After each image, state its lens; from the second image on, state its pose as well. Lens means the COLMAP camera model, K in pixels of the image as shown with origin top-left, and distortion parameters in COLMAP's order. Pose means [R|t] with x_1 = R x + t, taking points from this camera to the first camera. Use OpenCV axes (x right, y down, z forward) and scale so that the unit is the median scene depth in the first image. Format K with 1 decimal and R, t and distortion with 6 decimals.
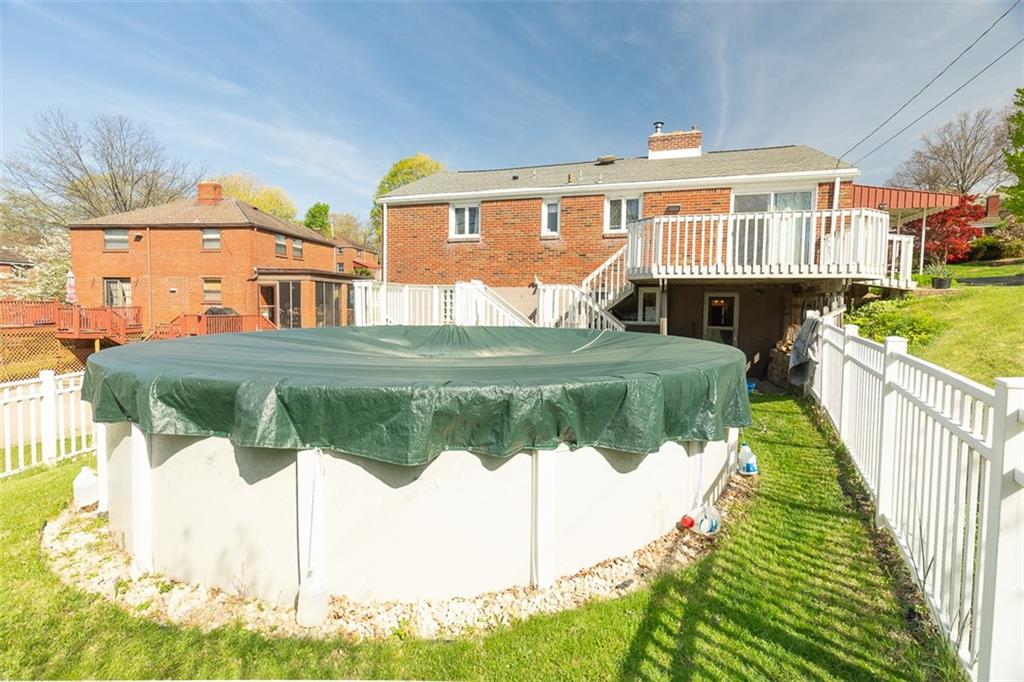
lens RADIAL K [[475.5, 0, 512.0], [0, 475.5, 341.0], [0, 0, 1]] dist [0.000534, 0.000180]
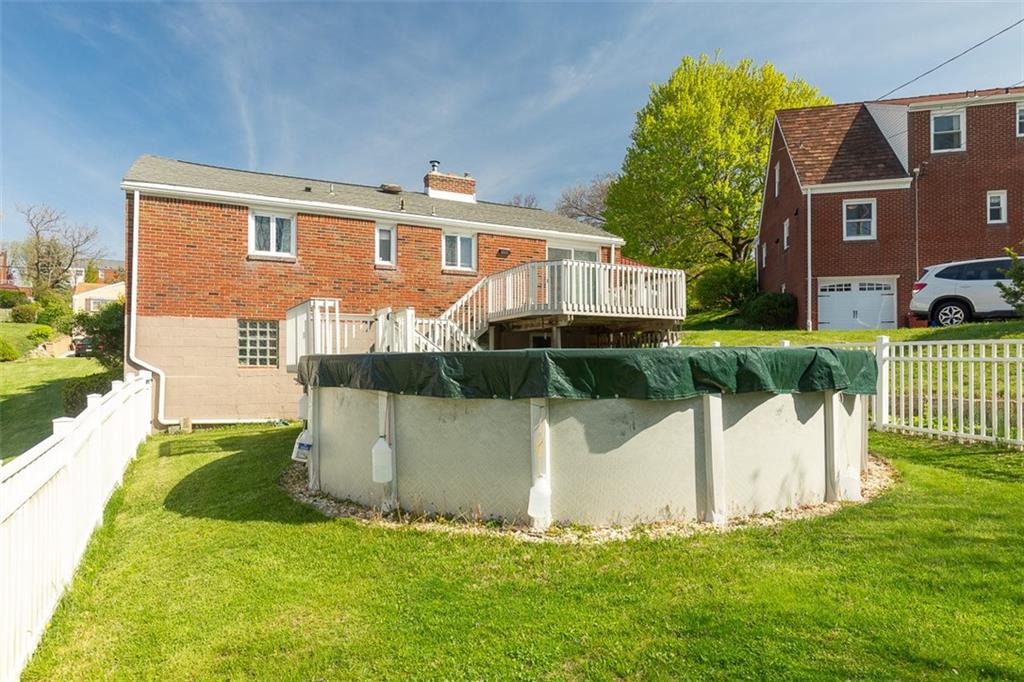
lens RADIAL K [[598.6, 0, 512.2], [0, 598.6, 360.2], [0, 0, 1]] dist [0.003032, -0.000016]
pose [[0.710519, -0.008578, 0.703625, -0.528505], [0.068553, 0.996013, -0.057083, 0.032705], [-0.700330, 0.088794, 0.708275, 0.066428]]
